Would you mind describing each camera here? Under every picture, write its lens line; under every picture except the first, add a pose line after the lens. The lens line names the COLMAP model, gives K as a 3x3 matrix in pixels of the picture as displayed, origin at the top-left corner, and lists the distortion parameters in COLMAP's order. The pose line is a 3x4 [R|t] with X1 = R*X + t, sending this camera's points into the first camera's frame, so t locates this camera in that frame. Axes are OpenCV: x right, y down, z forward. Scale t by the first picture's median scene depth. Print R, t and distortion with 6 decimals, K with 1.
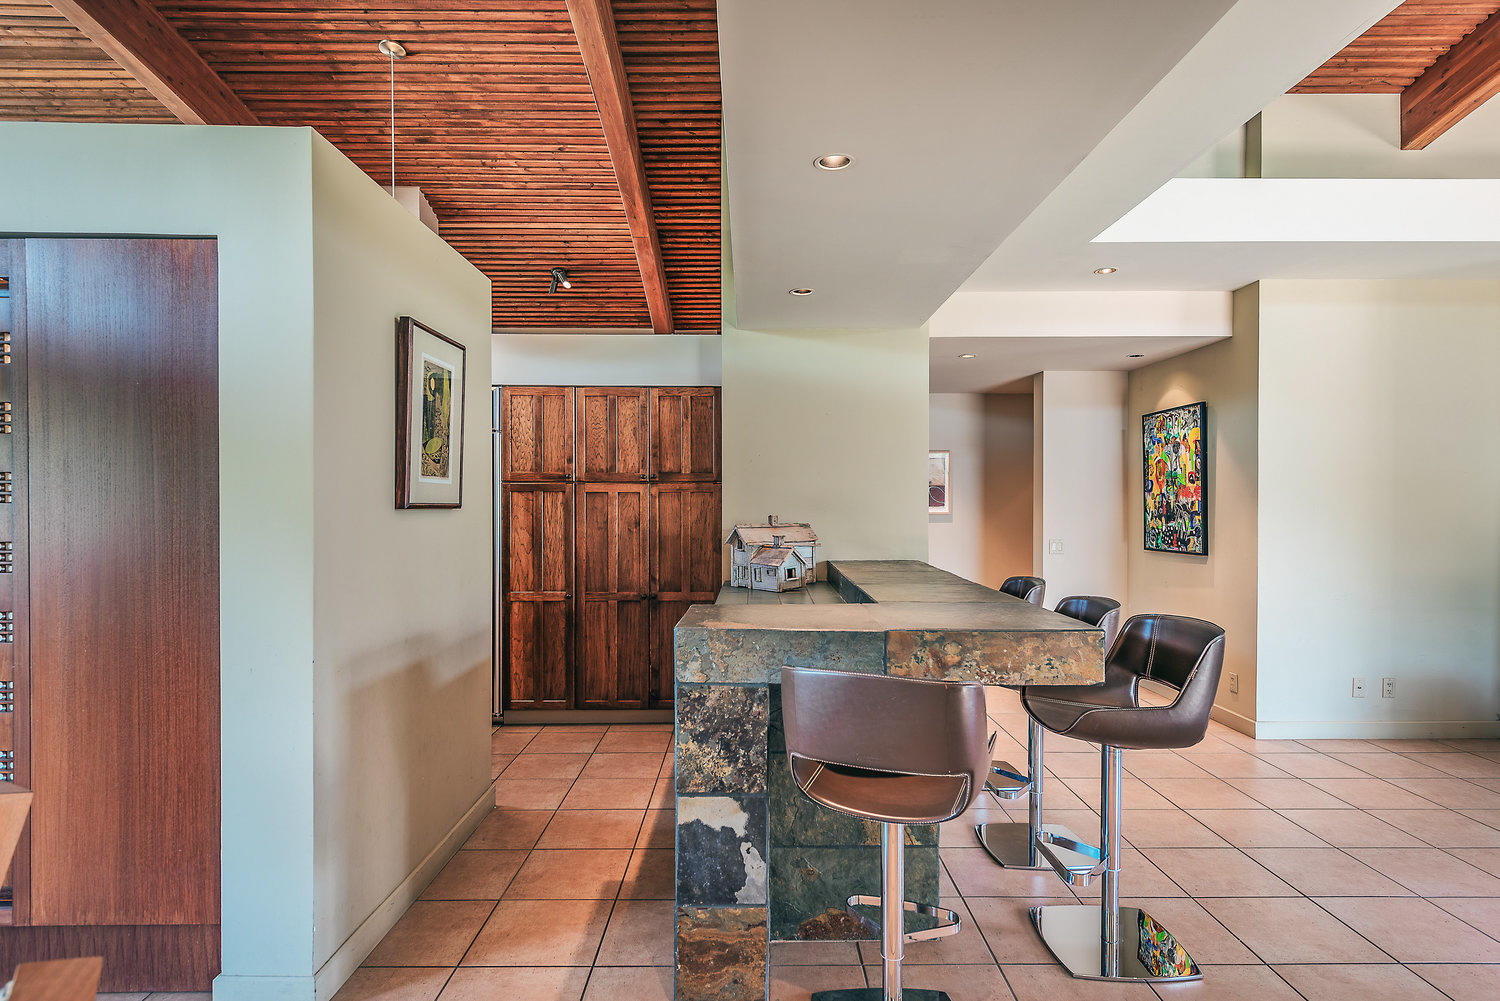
lens RADIAL K [[793.2, 0, 698.2], [0, 793.2, 527.4], [0, 0, 1]] dist [0.015416, -0.003730]
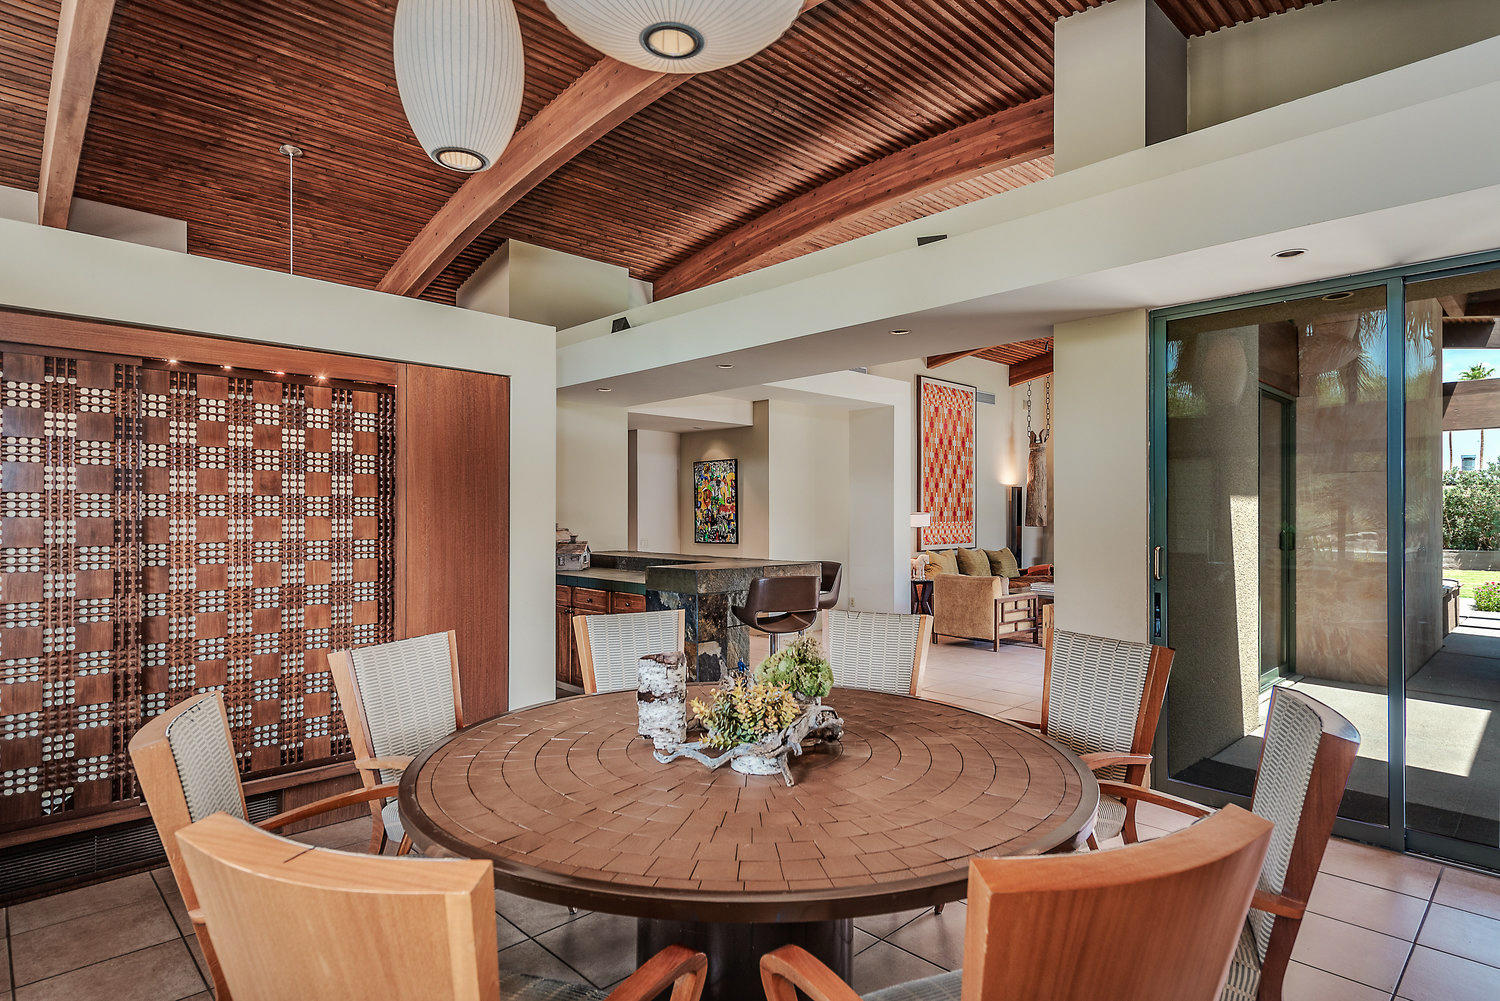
lens RADIAL K [[793.2, 0, 718.7], [0, 793.2, 524.7], [0, 0, 1]] dist [0.015416, -0.003730]
pose [[0.737623, -0.009071, 0.675152, -0.600517], [0.021261, 0.999726, -0.009795, 0.007752], [-0.674879, 0.021579, 0.737613, -0.289294]]
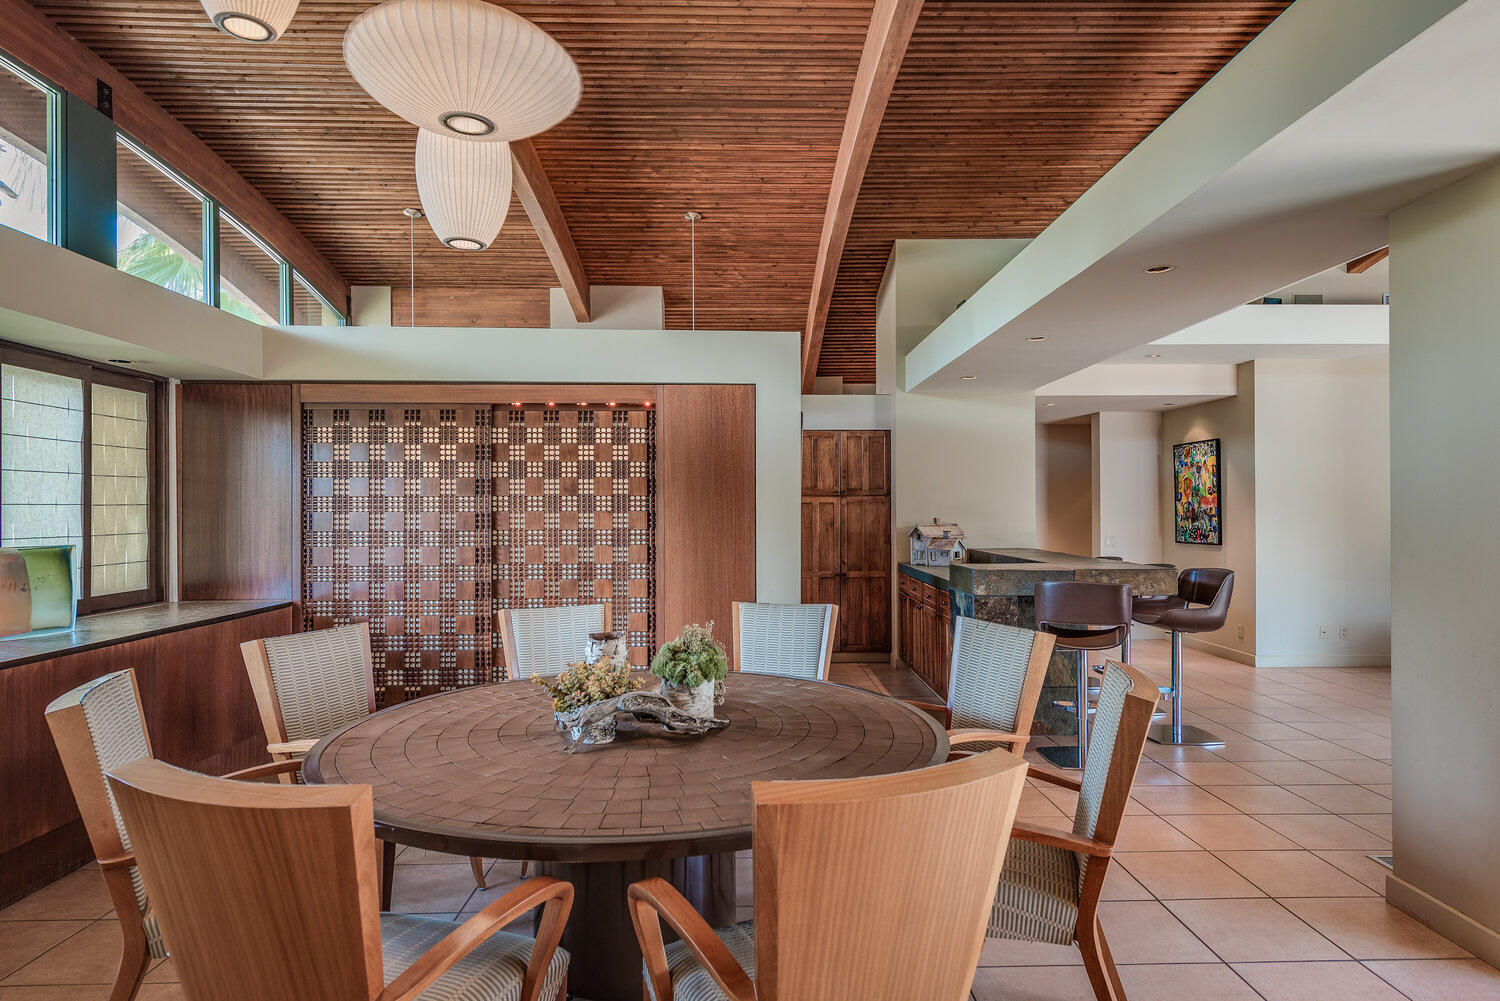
lens RADIAL K [[793.2, 0, 721.4], [0, 793.2, 527.0], [0, 0, 1]] dist [0.015416, -0.003730]
pose [[0.999914, -0.003664, 0.012591, -0.284743], [0.003788, 0.999945, -0.009829, 0.013216], [-0.012554, 0.009876, 0.999872, -0.431922]]
